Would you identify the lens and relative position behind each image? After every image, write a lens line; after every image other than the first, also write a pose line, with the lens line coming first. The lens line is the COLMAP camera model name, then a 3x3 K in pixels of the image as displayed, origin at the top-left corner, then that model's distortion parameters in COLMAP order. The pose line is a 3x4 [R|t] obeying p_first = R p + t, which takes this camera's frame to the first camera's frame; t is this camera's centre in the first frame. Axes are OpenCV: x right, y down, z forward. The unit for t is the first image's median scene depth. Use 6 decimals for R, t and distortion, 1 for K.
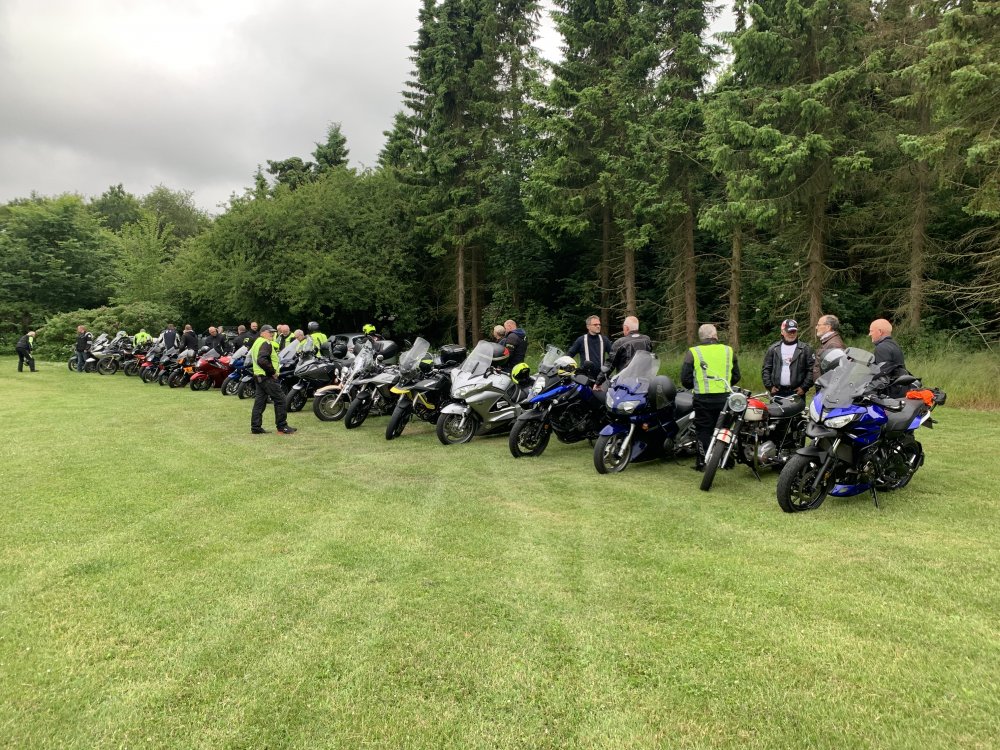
lens RADIAL K [[765.3, 0, 500.0], [0, 765.3, 375.0], [0, 0, 1]] dist [0.026362, -0.037020]
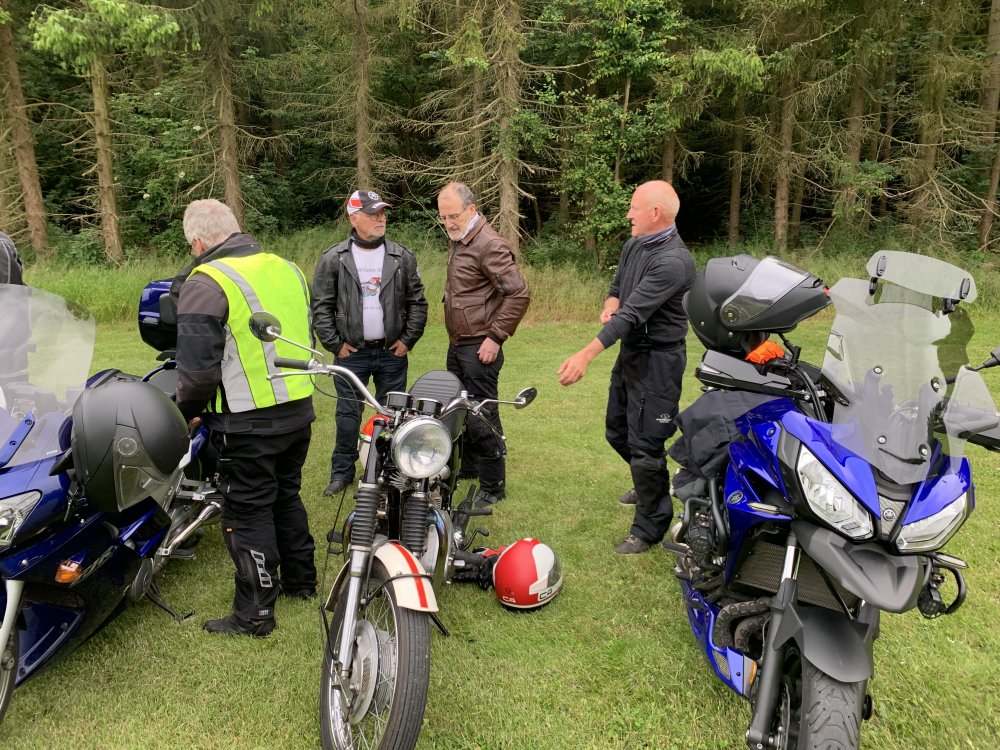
lens RADIAL K [[765.3, 0, 500.0], [0, 765.3, 375.0], [0, 0, 1]] dist [0.026362, -0.037020]
pose [[0.689035, -0.146743, 0.709716, 0.053913], [0.055036, 0.987053, 0.150654, -0.015671], [-0.722635, -0.064746, 0.688191, 0.338413]]
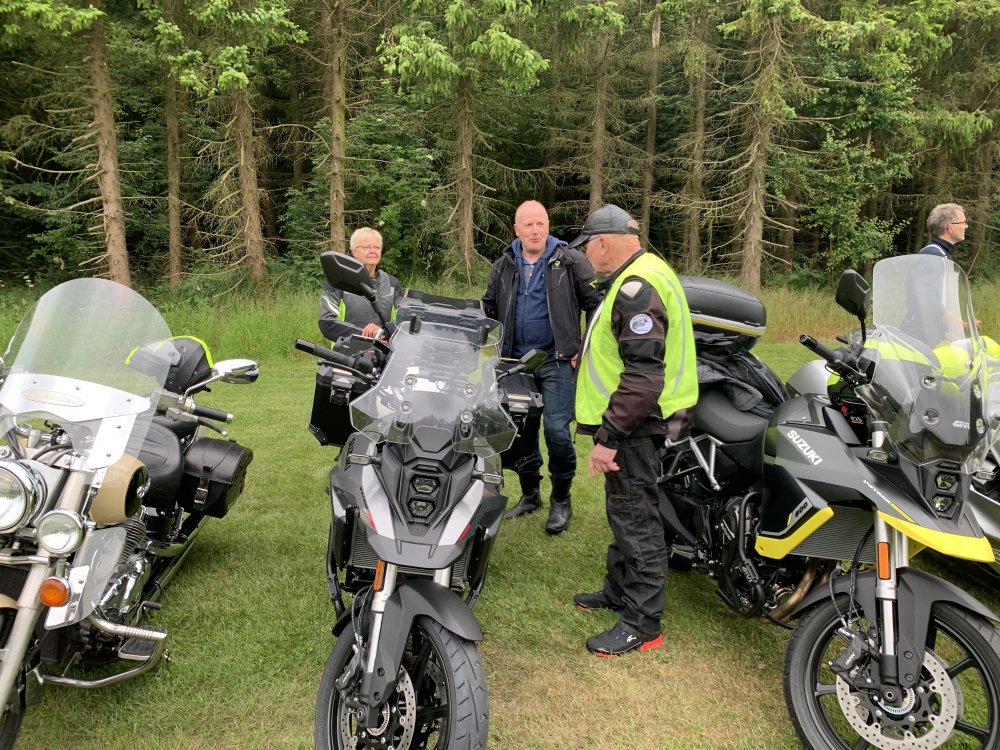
lens RADIAL K [[781.7, 0, 500.0], [0, 781.7, 375.0], [0, 0, 1]] dist [0.014617, 0.001767]
pose [[0.479840, -0.129551, 0.867738, -0.238113], [0.056144, 0.991545, 0.116989, -0.030795], [-0.875558, -0.007418, 0.483057, 0.650319]]
